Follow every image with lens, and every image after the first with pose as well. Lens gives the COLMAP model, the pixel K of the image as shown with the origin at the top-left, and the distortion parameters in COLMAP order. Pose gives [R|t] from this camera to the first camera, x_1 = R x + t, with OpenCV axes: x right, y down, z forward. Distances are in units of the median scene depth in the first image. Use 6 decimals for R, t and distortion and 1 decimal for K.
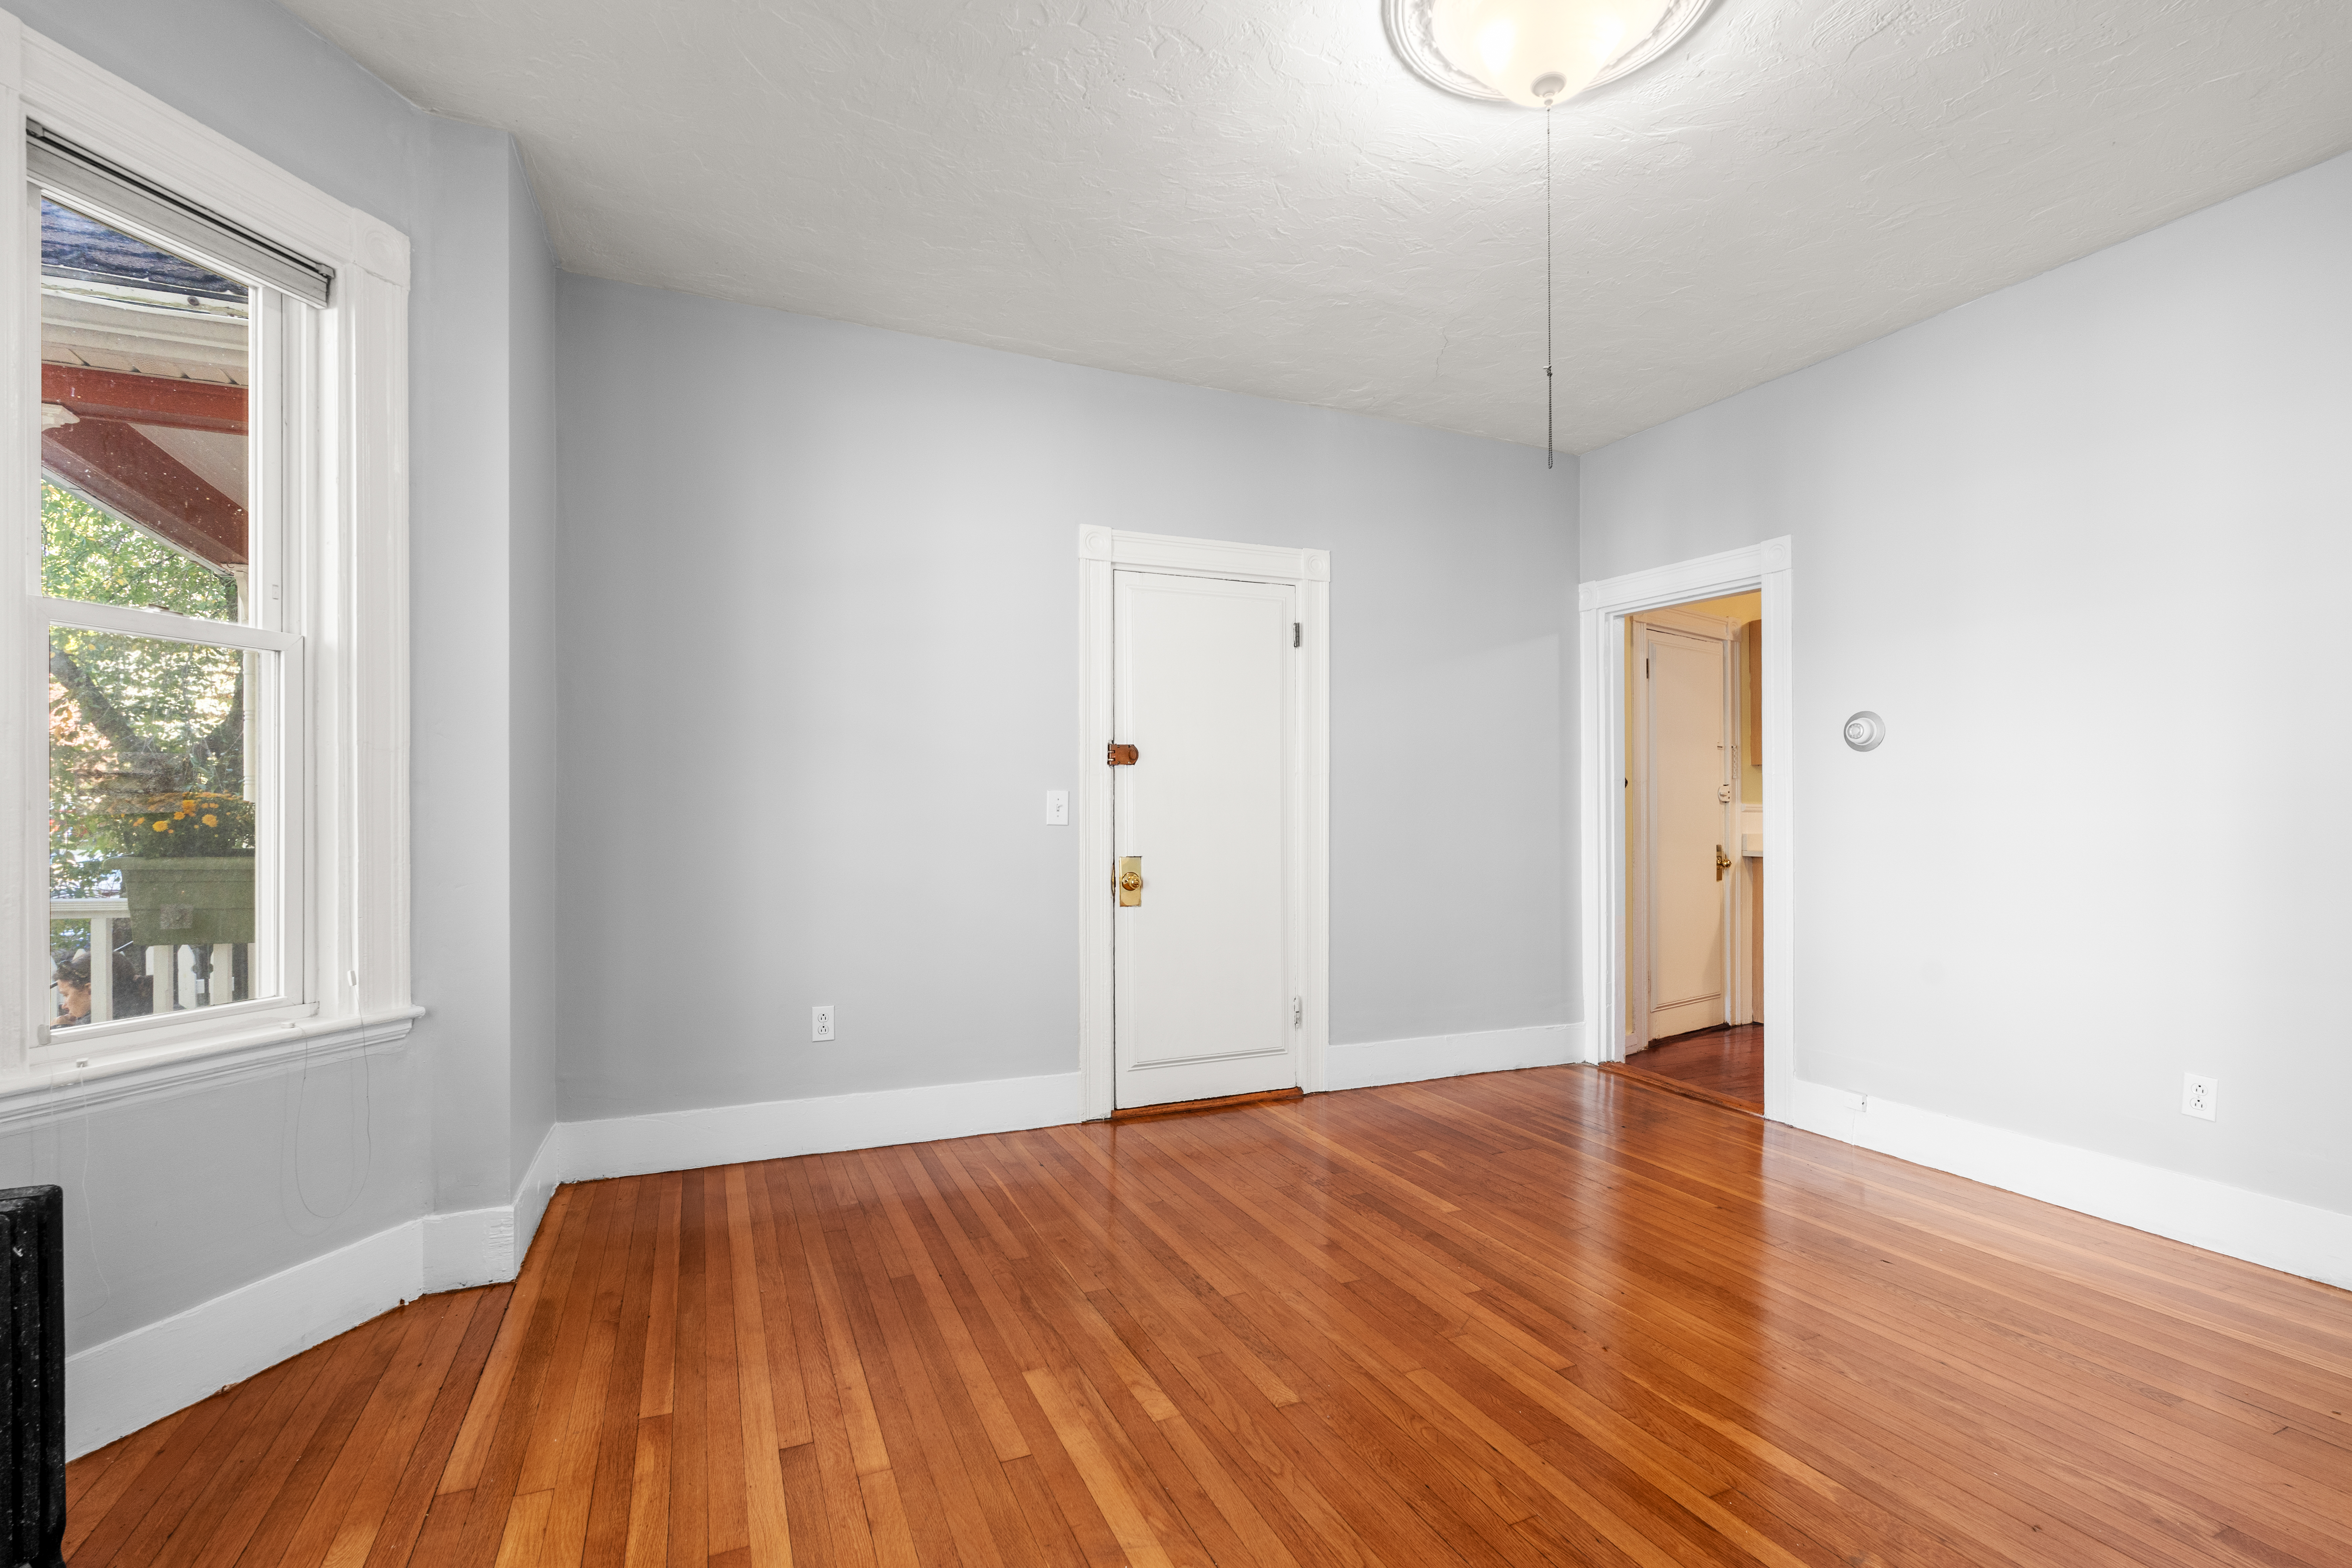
lens RADIAL K [[1098.3, 0, 1171.7], [0, 1098.3, 807.0], [0, 0, 1]] dist [0.000855, 0.000082]
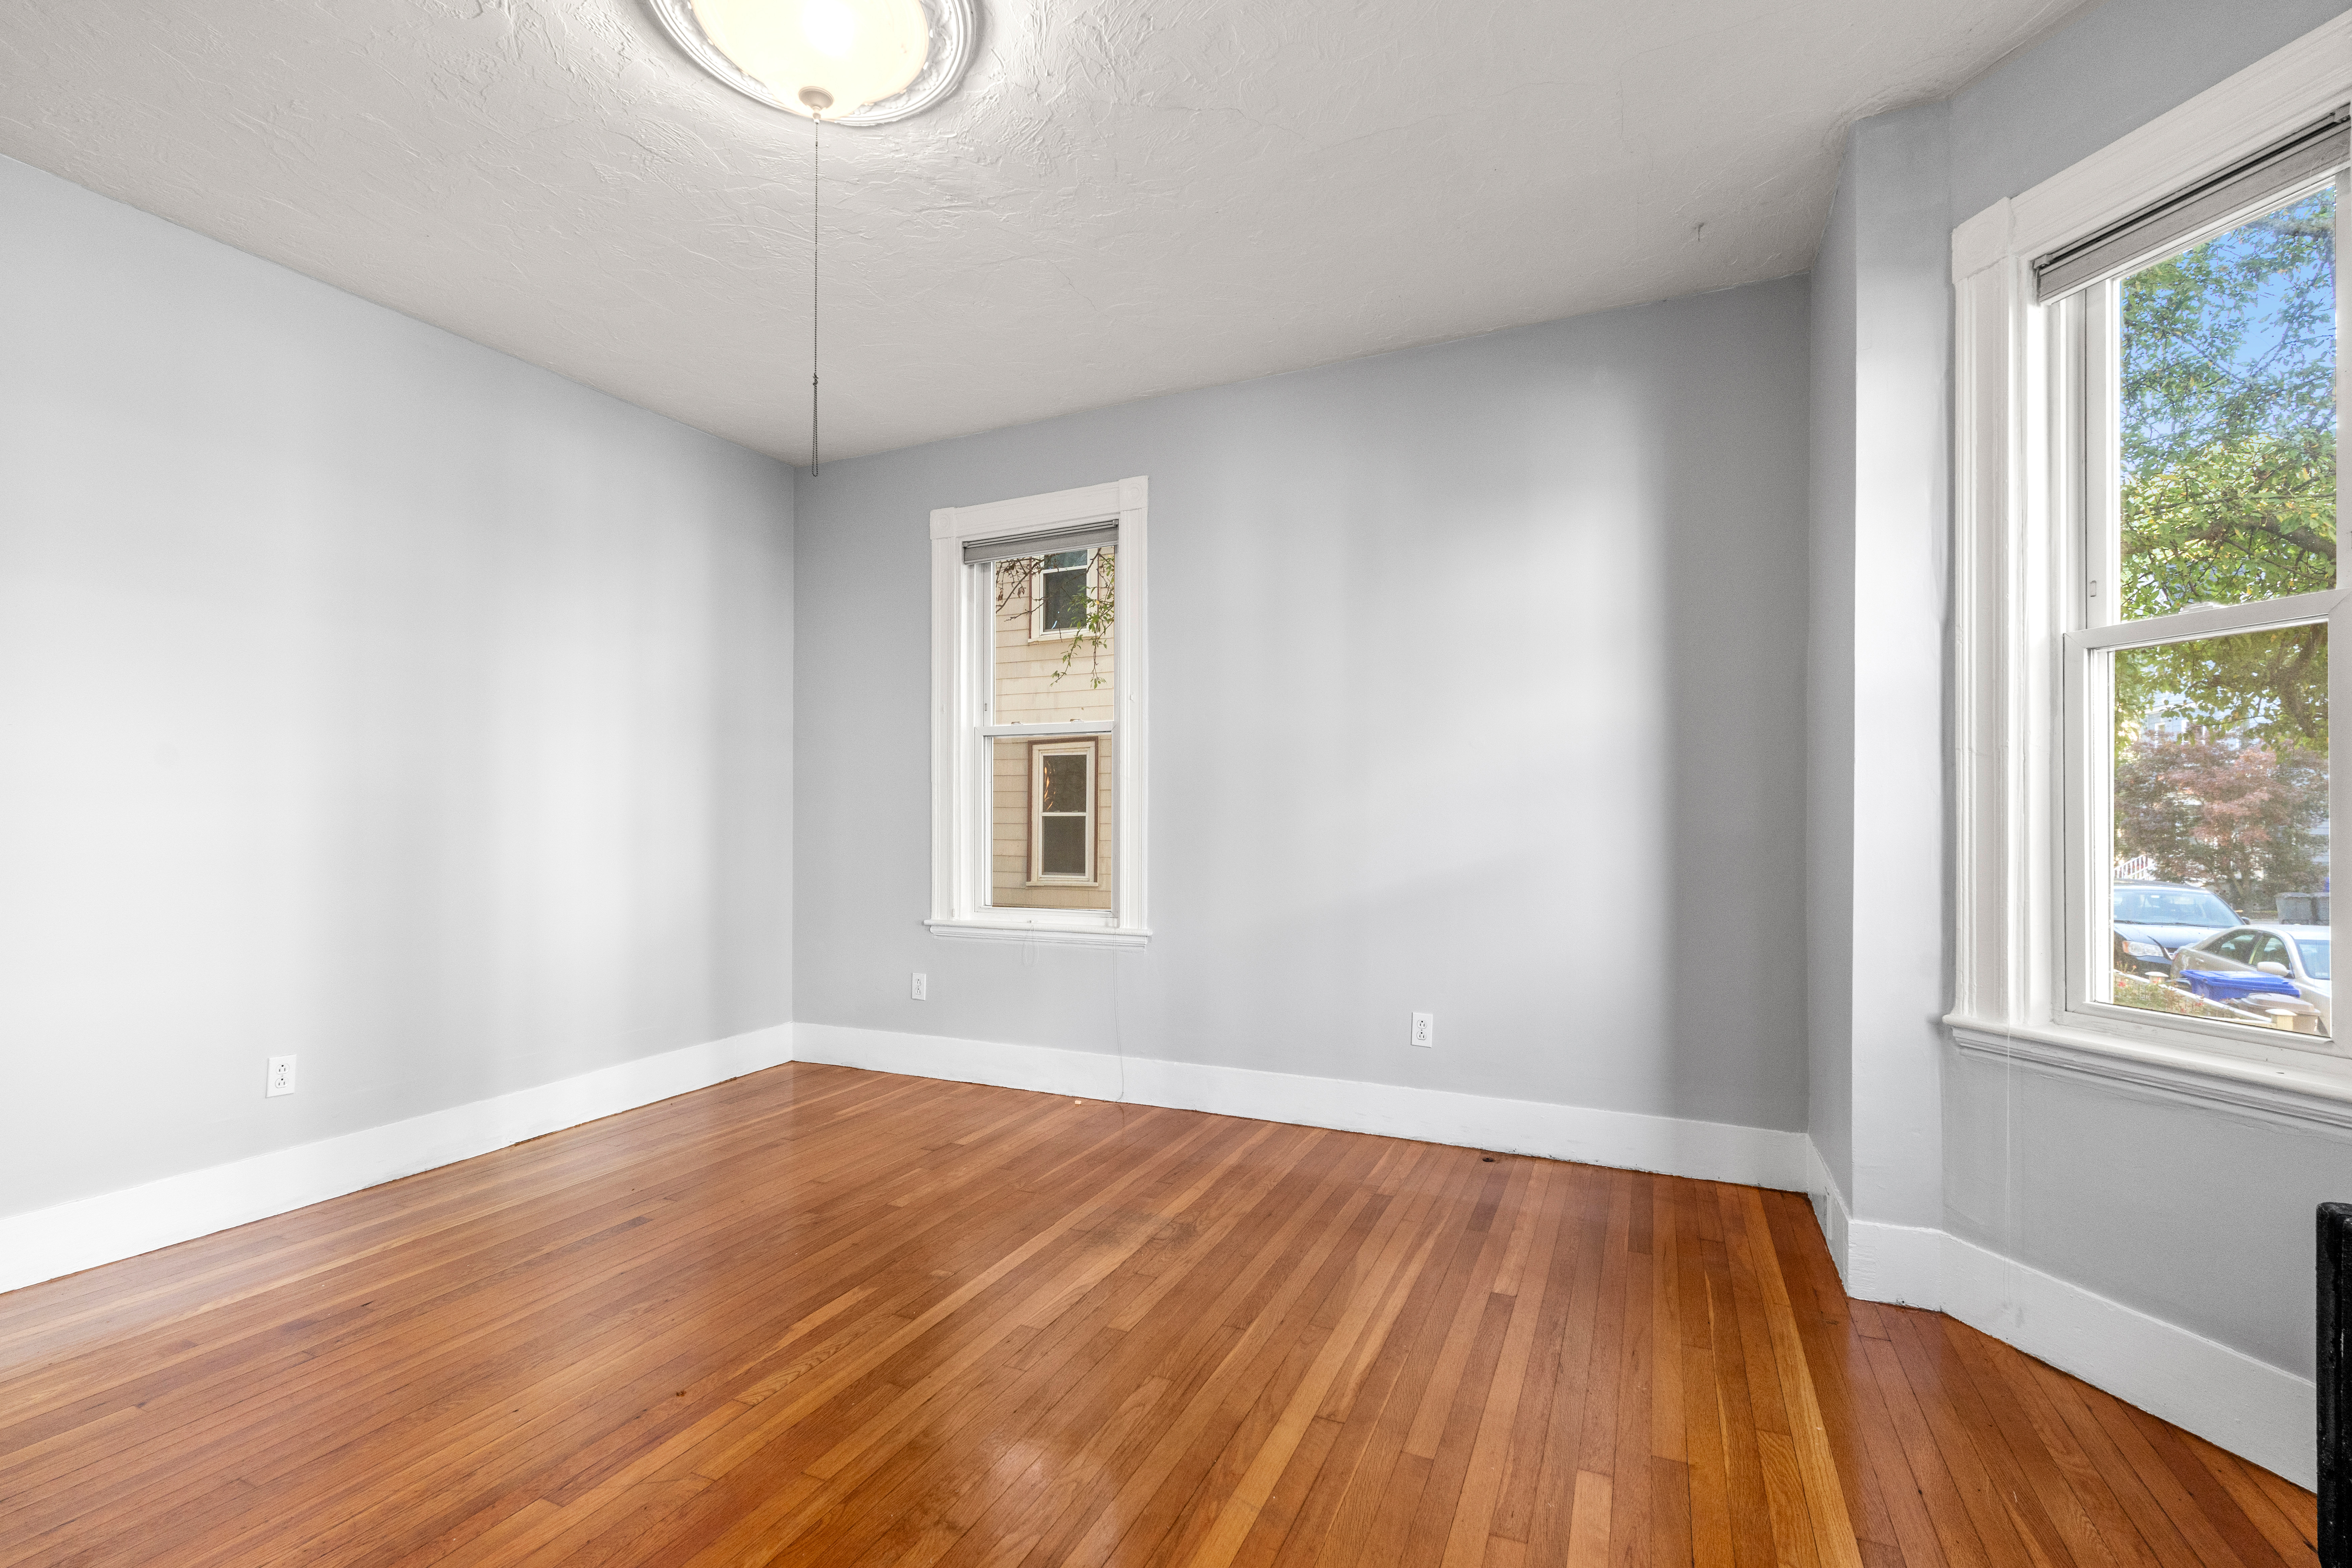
lens RADIAL K [[1089.6, 0, 1174.8], [0, 1089.6, 800.6], [0, 0, 1]] dist [0.012452, -0.000171]
pose [[-0.681239, 0.005573, 0.732040, -0.474577], [-0.004897, 0.999914, -0.012170, -0.000659], [-0.732045, -0.011876, -0.681153, 1.104306]]
